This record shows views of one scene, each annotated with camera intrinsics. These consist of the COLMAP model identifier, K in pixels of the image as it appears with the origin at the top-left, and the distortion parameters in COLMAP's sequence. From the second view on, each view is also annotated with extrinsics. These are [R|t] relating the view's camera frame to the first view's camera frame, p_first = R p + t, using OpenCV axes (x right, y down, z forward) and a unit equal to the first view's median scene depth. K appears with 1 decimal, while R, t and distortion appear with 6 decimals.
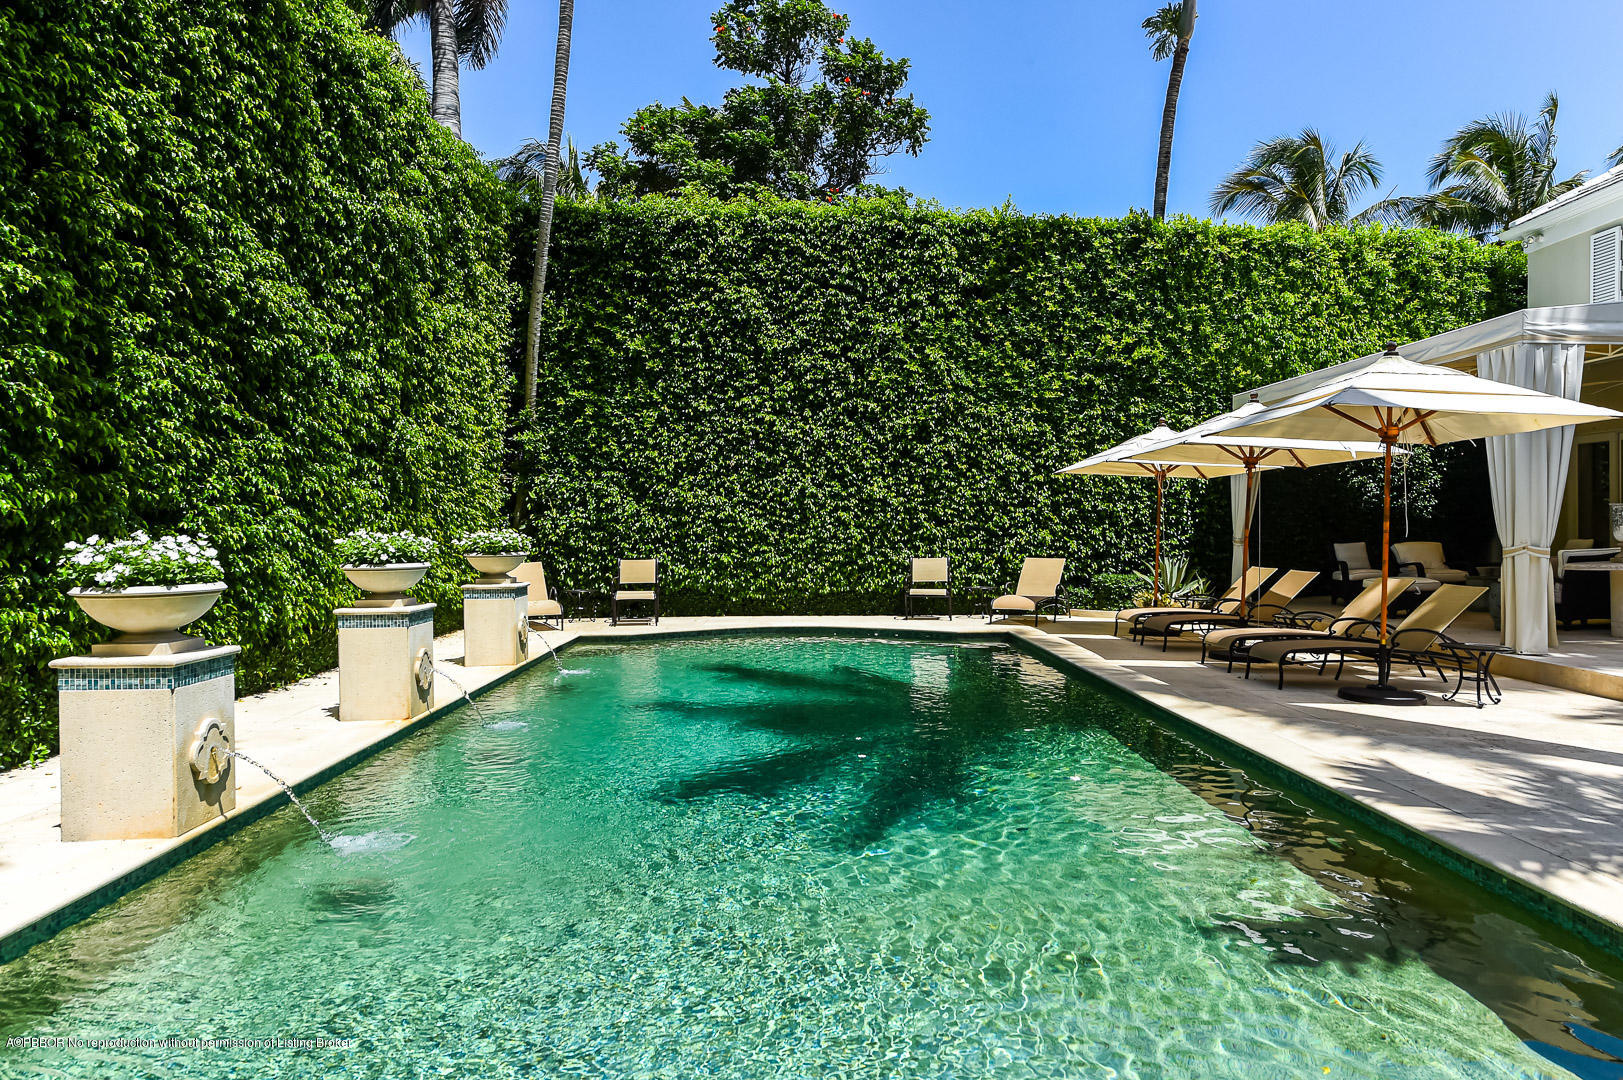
lens RADIAL K [[1056.6, 0, 811.2], [0, 1056.6, 538.2], [0, 0, 1]] dist [0.006386, -0.004675]
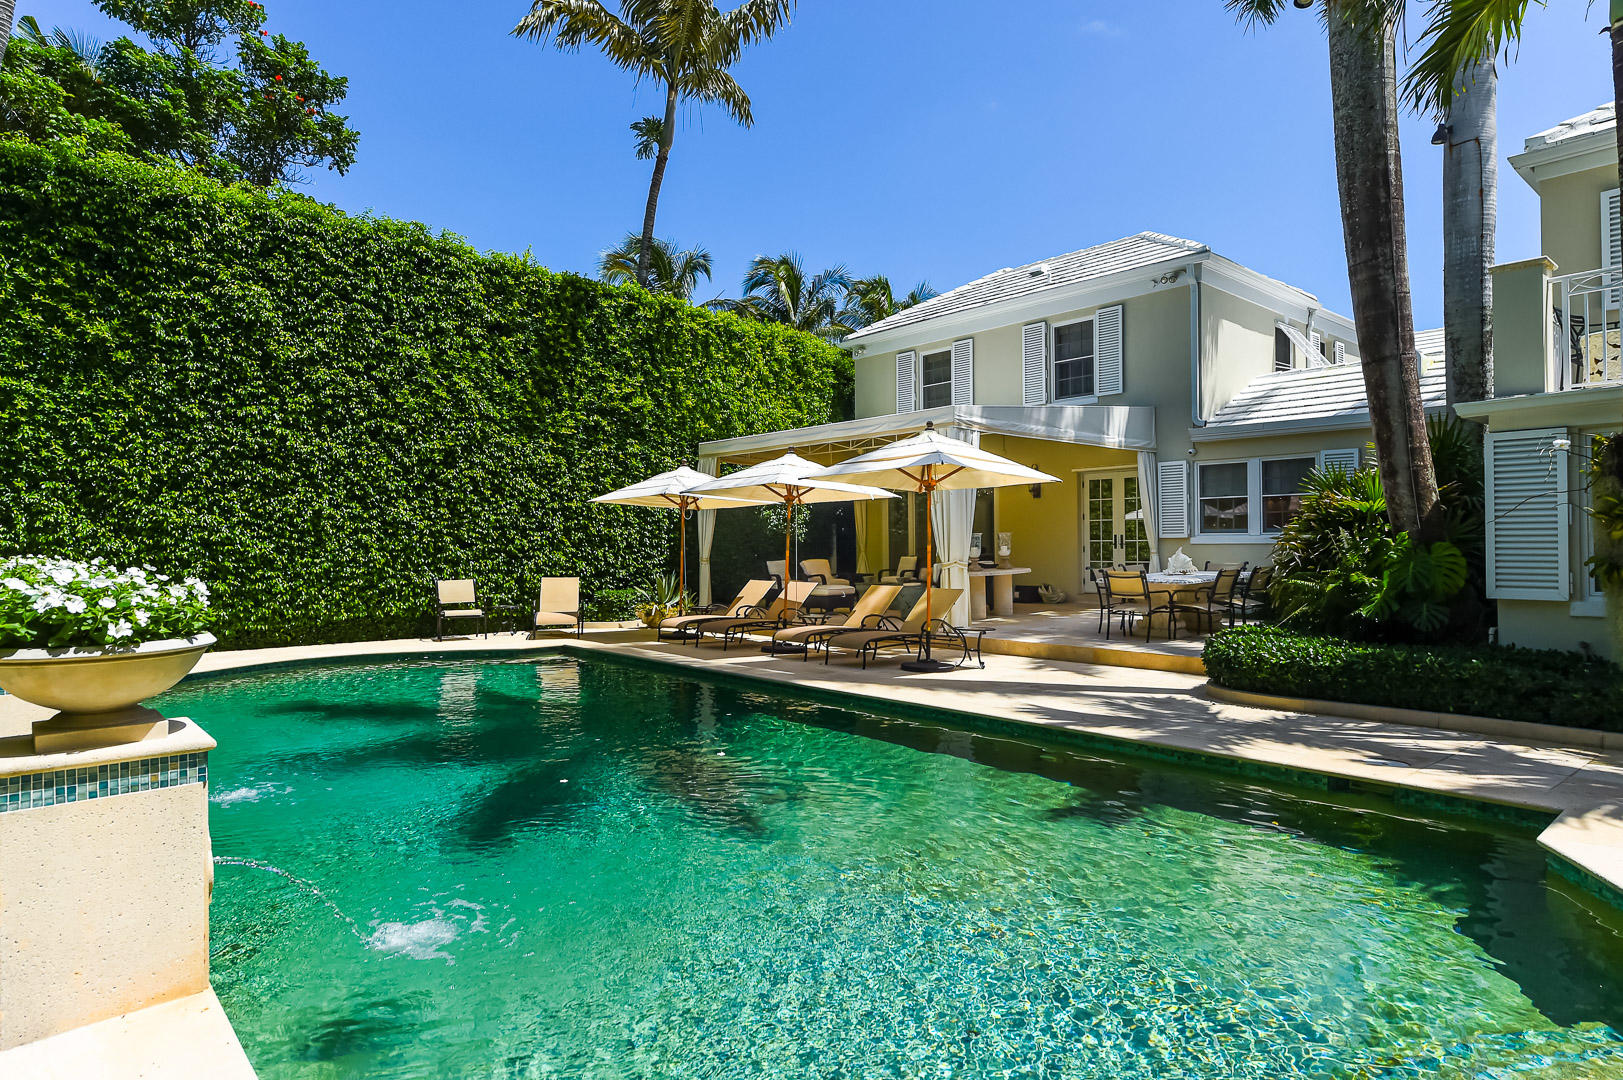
lens RADIAL K [[945.1, 0, 812.9], [0, 945.1, 537.1], [0, 0, 1]] dist [0.001188, 0.001832]
pose [[0.745909, 0.005367, 0.666026, -0.240491], [0.009672, 0.999775, -0.018889, -0.002148], [-0.665978, 0.020532, 0.745689, 0.081855]]
